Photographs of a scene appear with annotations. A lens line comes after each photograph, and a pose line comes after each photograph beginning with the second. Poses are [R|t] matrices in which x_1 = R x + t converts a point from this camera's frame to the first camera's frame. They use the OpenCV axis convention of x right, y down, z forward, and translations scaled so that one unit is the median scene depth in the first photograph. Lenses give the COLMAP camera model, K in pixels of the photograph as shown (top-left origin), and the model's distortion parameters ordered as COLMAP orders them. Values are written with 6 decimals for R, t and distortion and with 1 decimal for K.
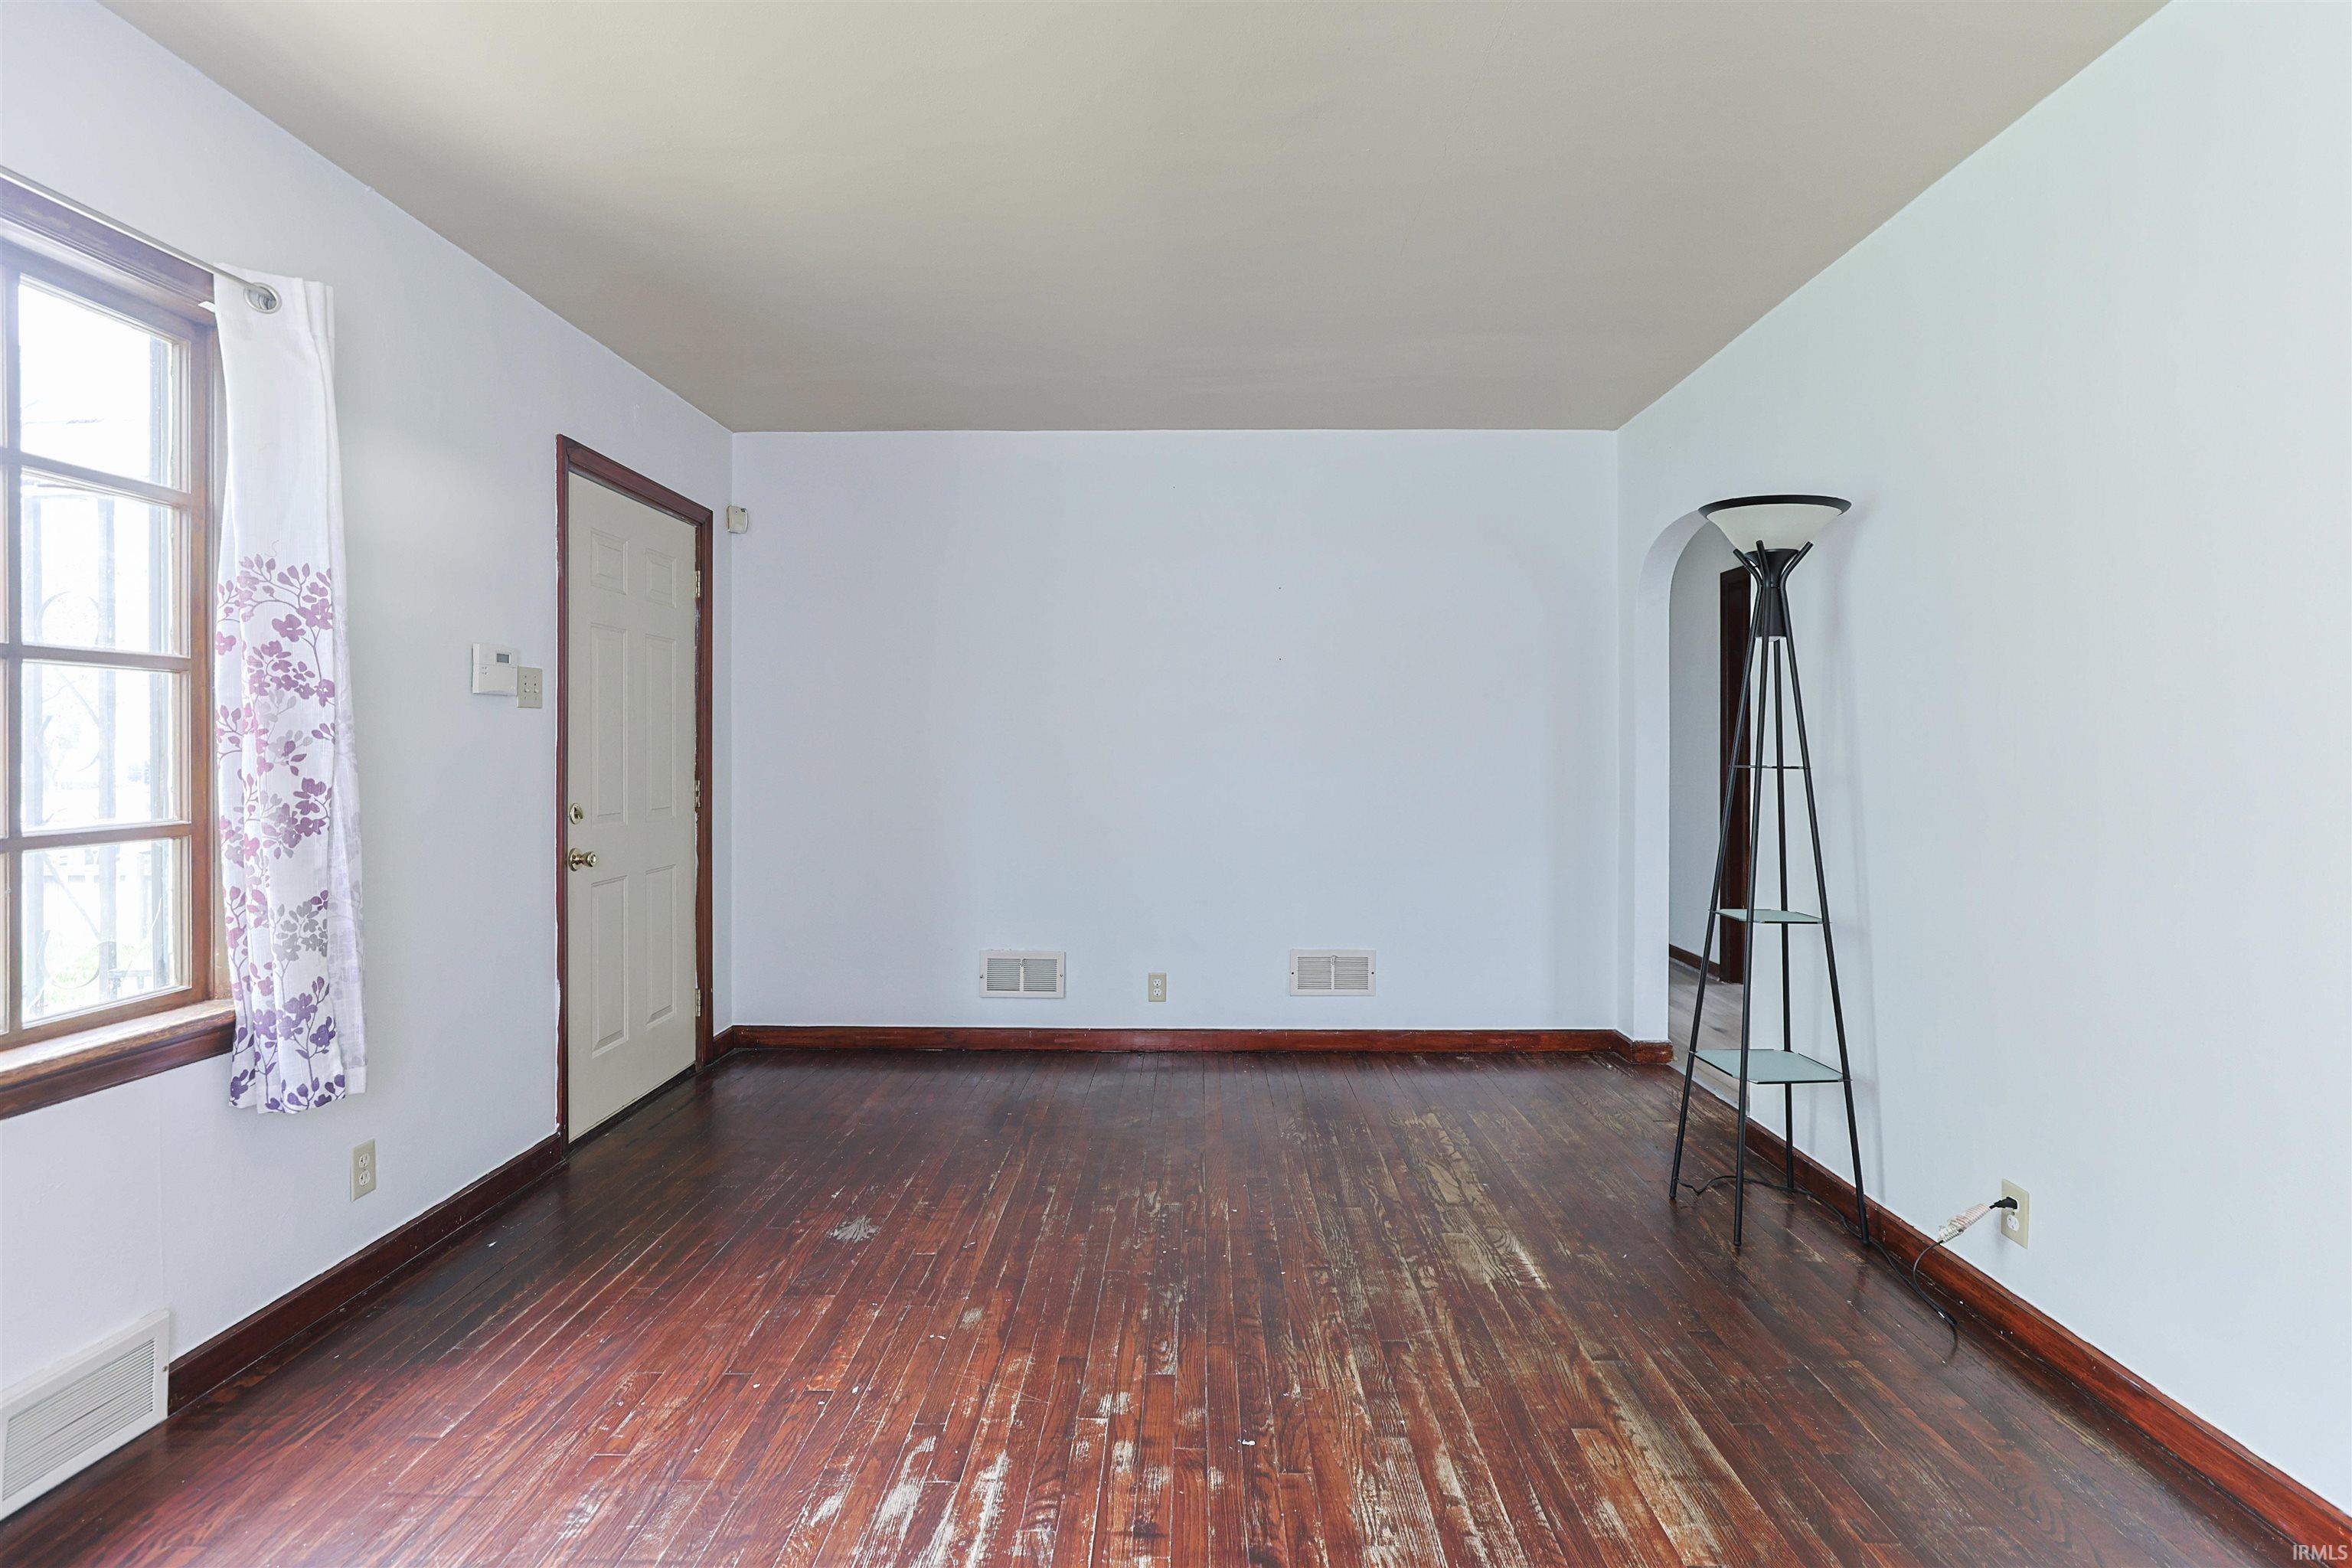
lens RADIAL K [[1155.8, 0, 1192.6], [0, 1155.8, 771.0], [0, 0, 1]] dist [-0.022259, 0.014460]
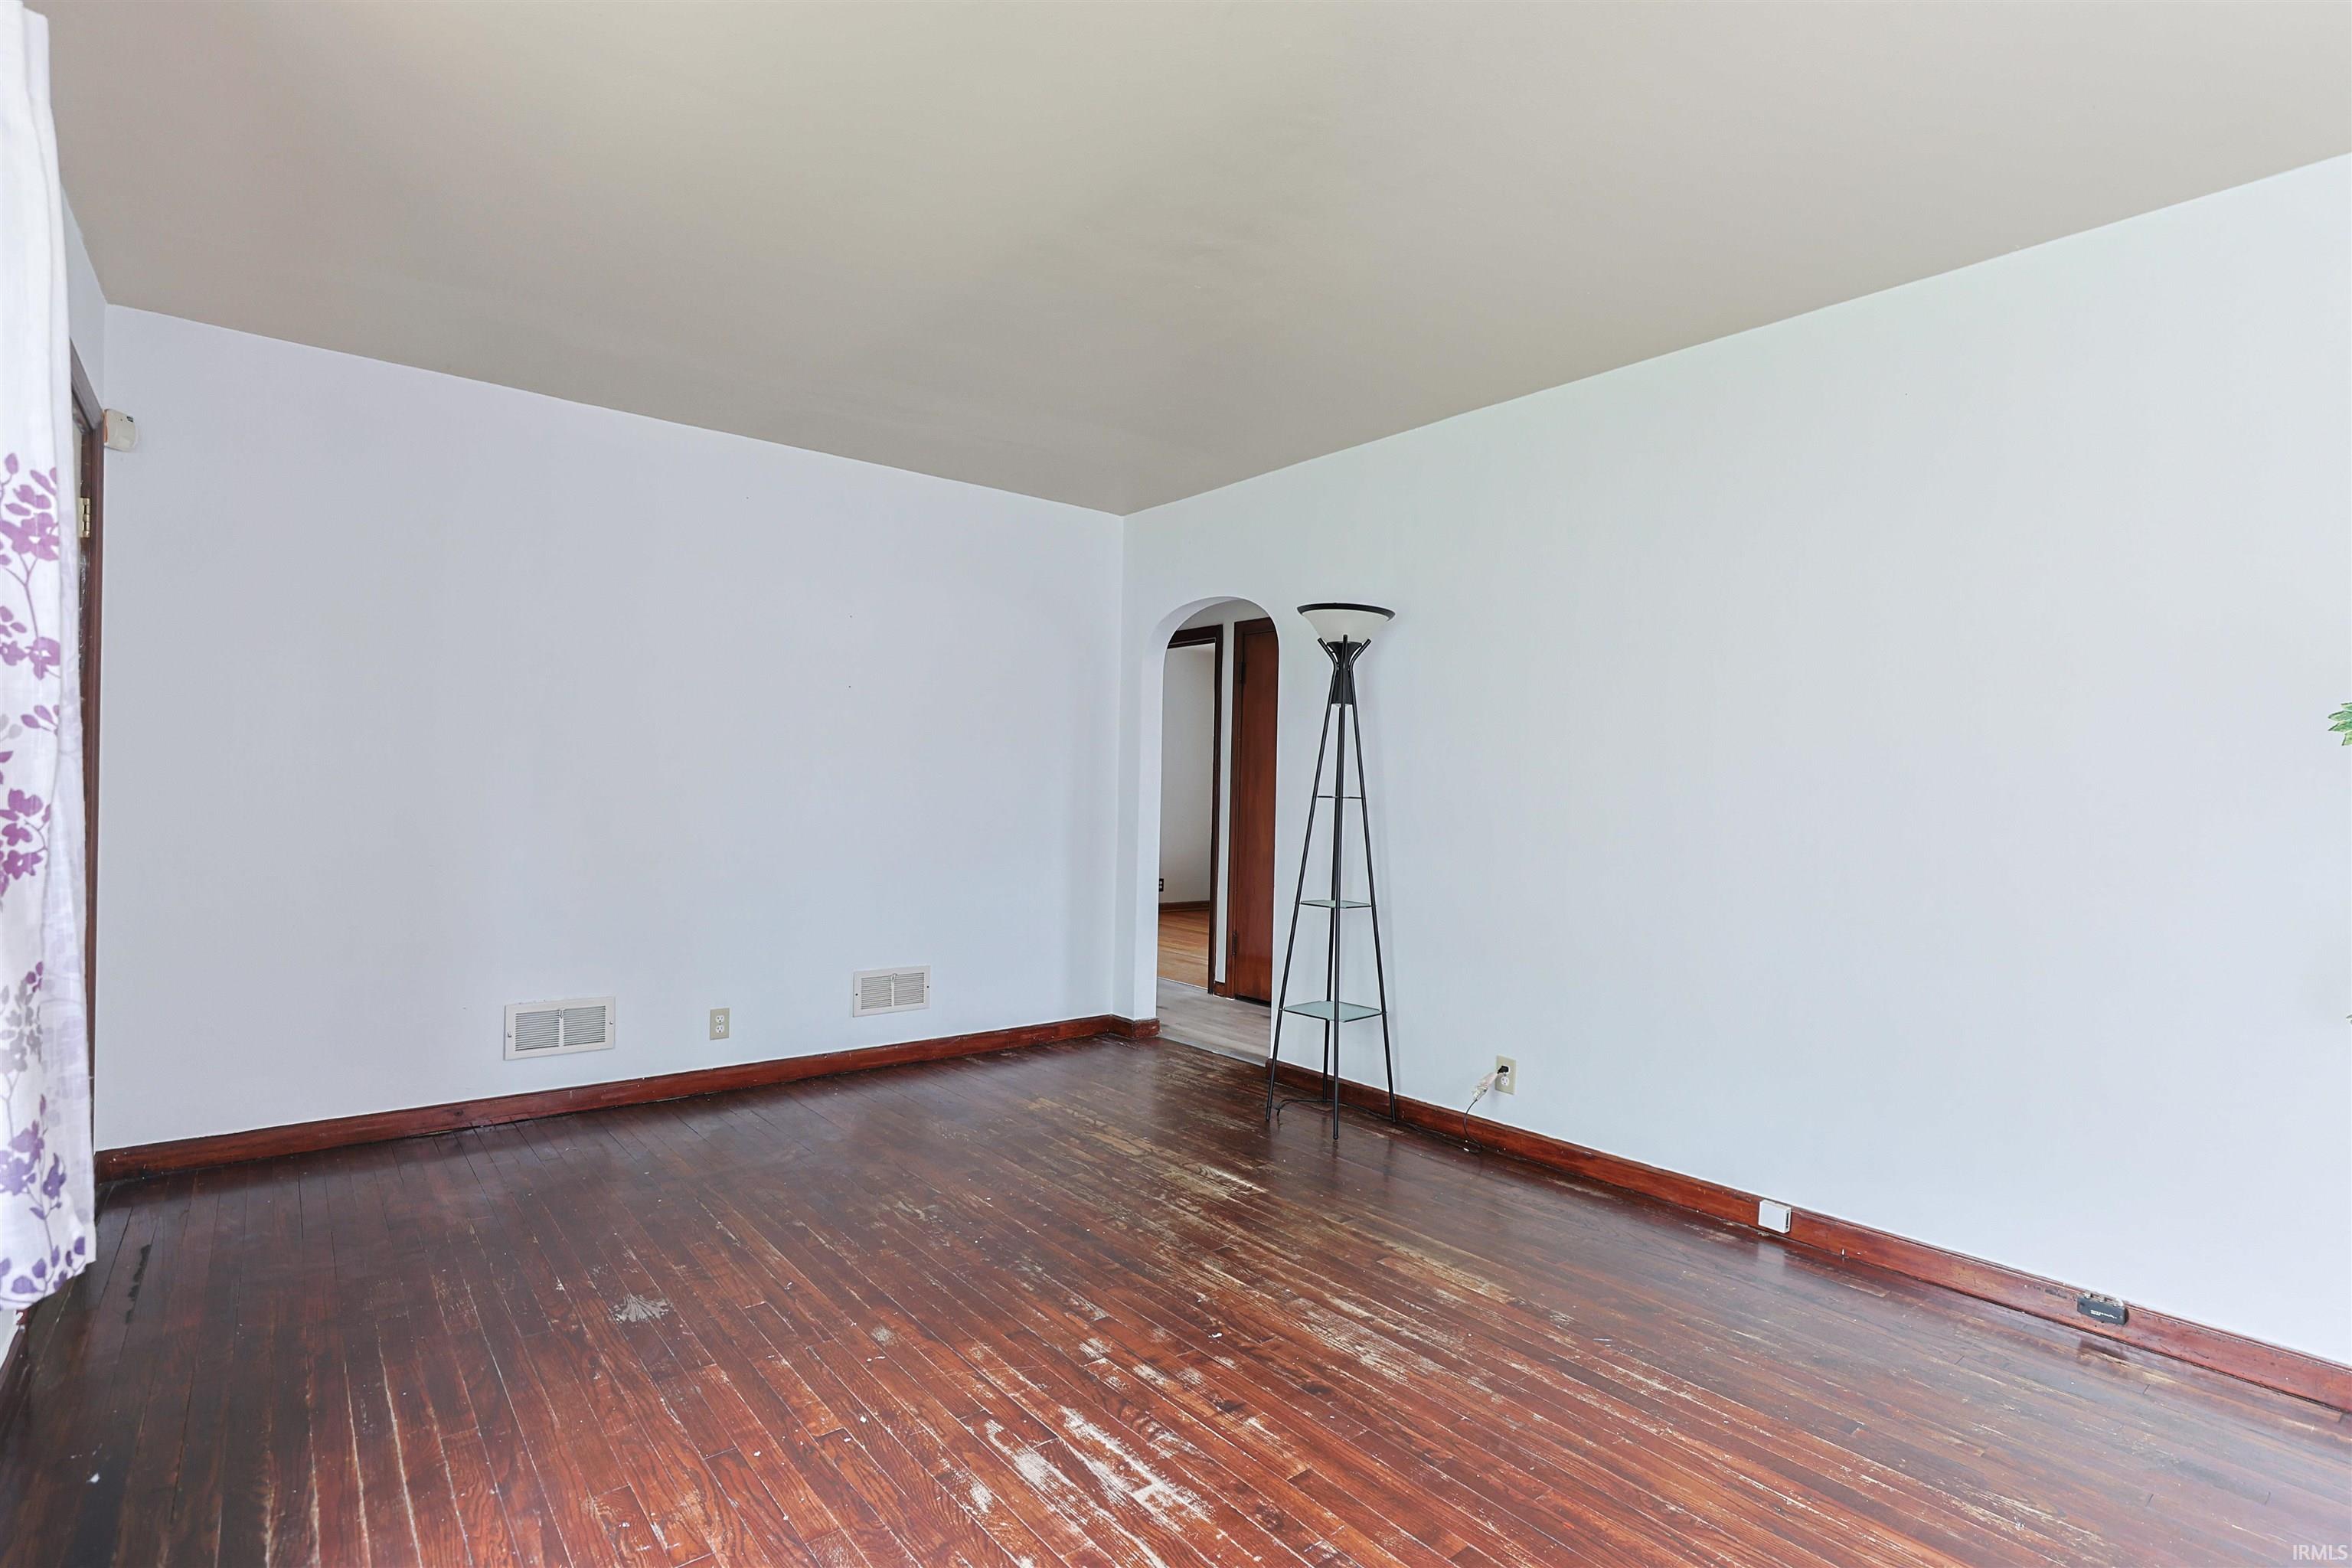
lens RADIAL K [[1119.7, 0, 1234.5], [0, 1119.7, 821.5], [0, 0, 1]] dist [-0.022929, 0.014726]
pose [[0.754299, -0.003894, 0.656519, -0.635856], [-0.007890, 0.999856, 0.014996, 0.009350], [-0.656483, -0.016492, 0.754160, 0.076573]]
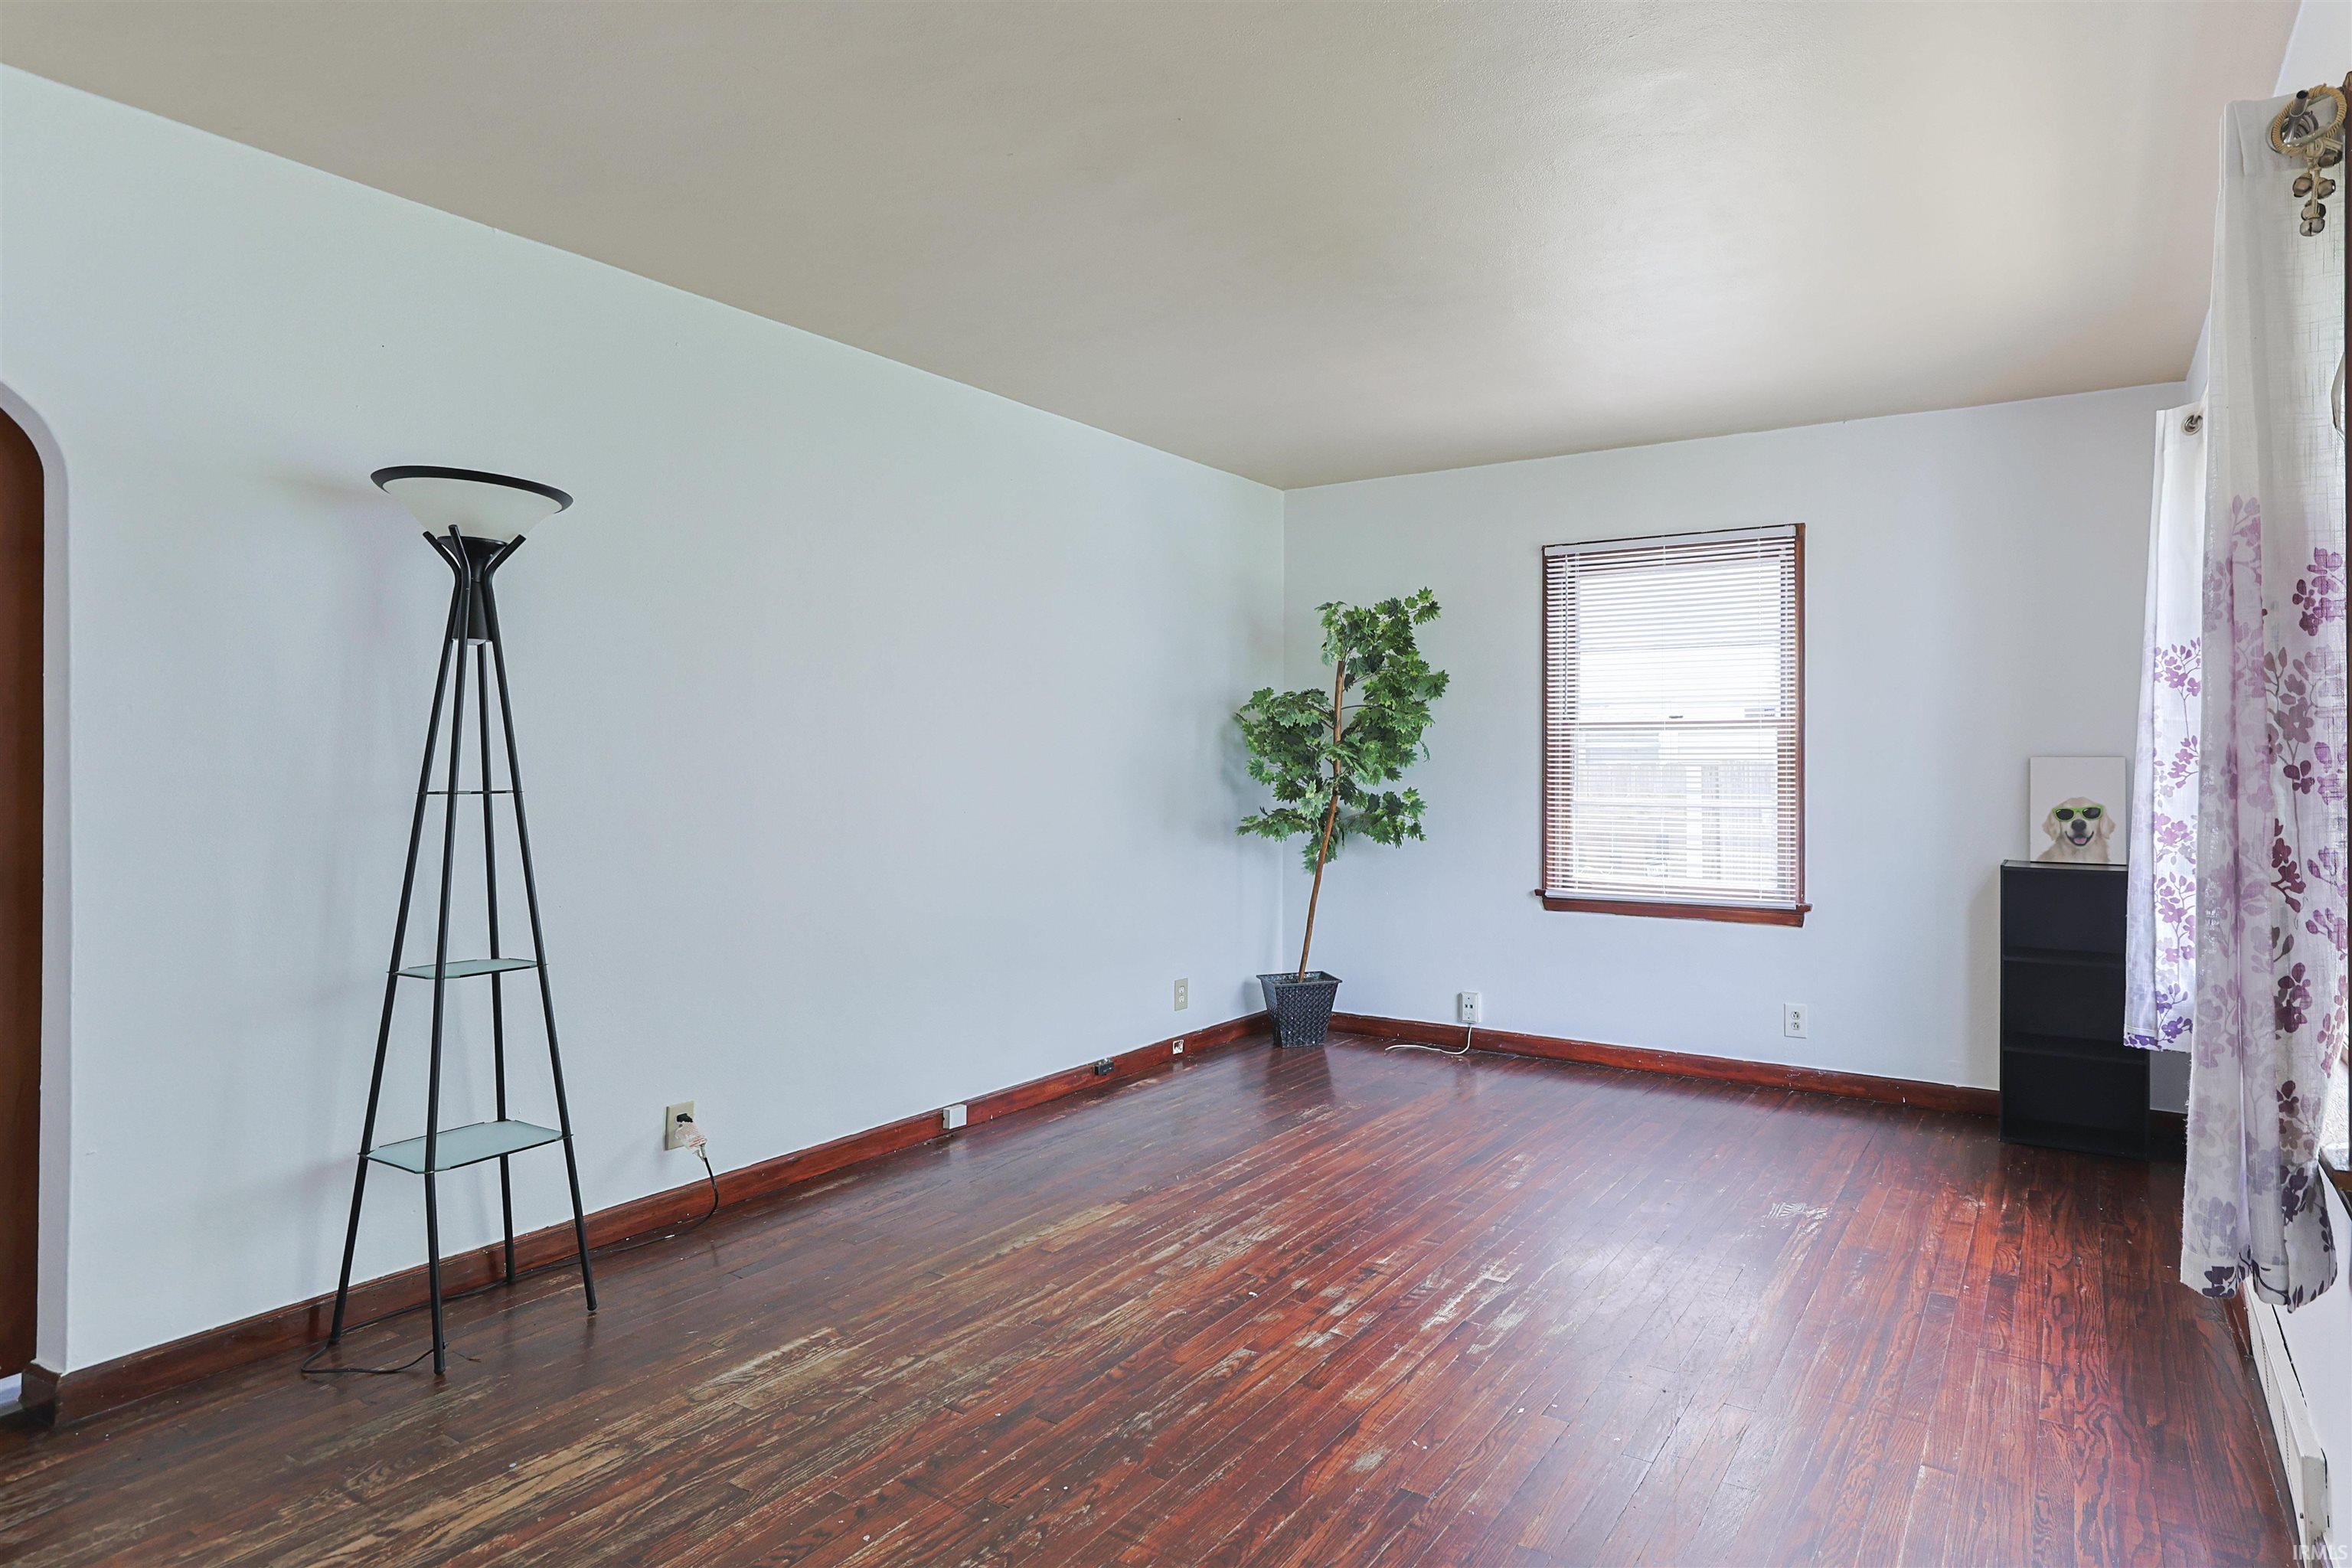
lens RADIAL K [[1195.8, 0, 1321.7], [0, 1195.8, 789.1], [0, 0, 1]] dist [-0.002284, 0.000065]
pose [[-0.843052, -0.014916, 0.537625, -0.660316], [0.007301, 0.999206, 0.039170, -0.047181], [-0.537782, 0.036947, -0.842274, 1.840056]]
